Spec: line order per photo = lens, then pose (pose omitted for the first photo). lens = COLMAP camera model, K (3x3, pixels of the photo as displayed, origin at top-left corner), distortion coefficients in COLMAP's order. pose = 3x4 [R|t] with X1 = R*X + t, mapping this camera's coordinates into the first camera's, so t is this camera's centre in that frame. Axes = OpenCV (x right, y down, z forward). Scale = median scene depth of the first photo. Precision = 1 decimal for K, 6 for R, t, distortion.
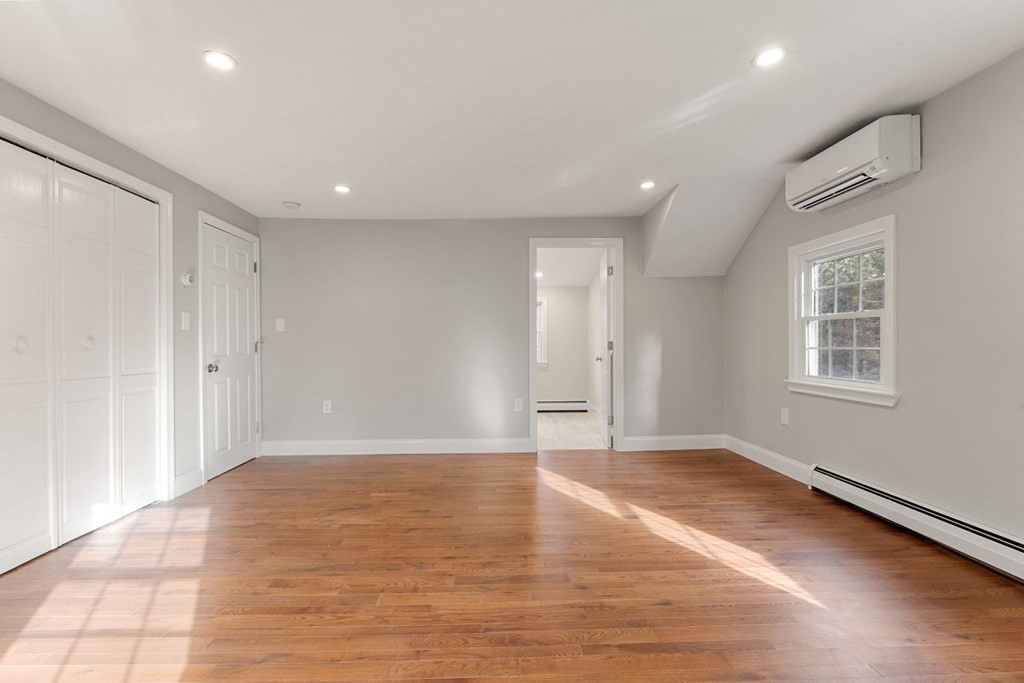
lens RADIAL K [[456.2, 0, 505.3], [0, 456.2, 347.6], [0, 0, 1]] dist [0.001739, -0.000624]
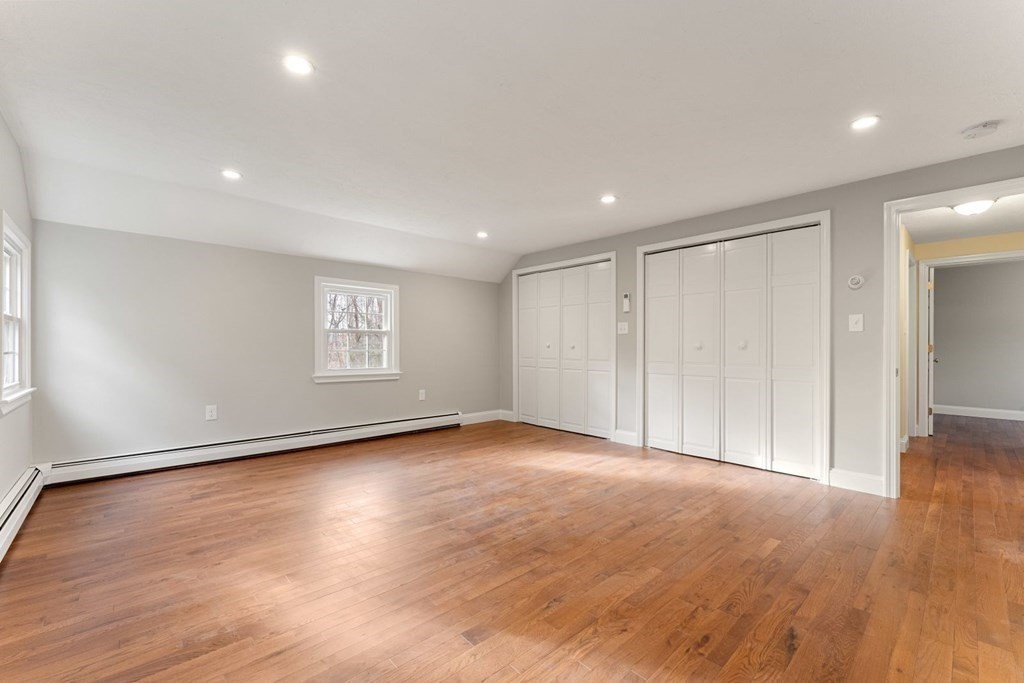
lens RADIAL K [[423.0, 0, 504.2], [0, 423.0, 345.7], [0, 0, 1]] dist [-0.004335, 0.000581]
pose [[-0.760732, 0.001085, -0.649066, 0.573860], [0.000101, 0.999999, 0.001553, -0.010302], [0.649066, 0.001116, -0.760731, 1.361017]]
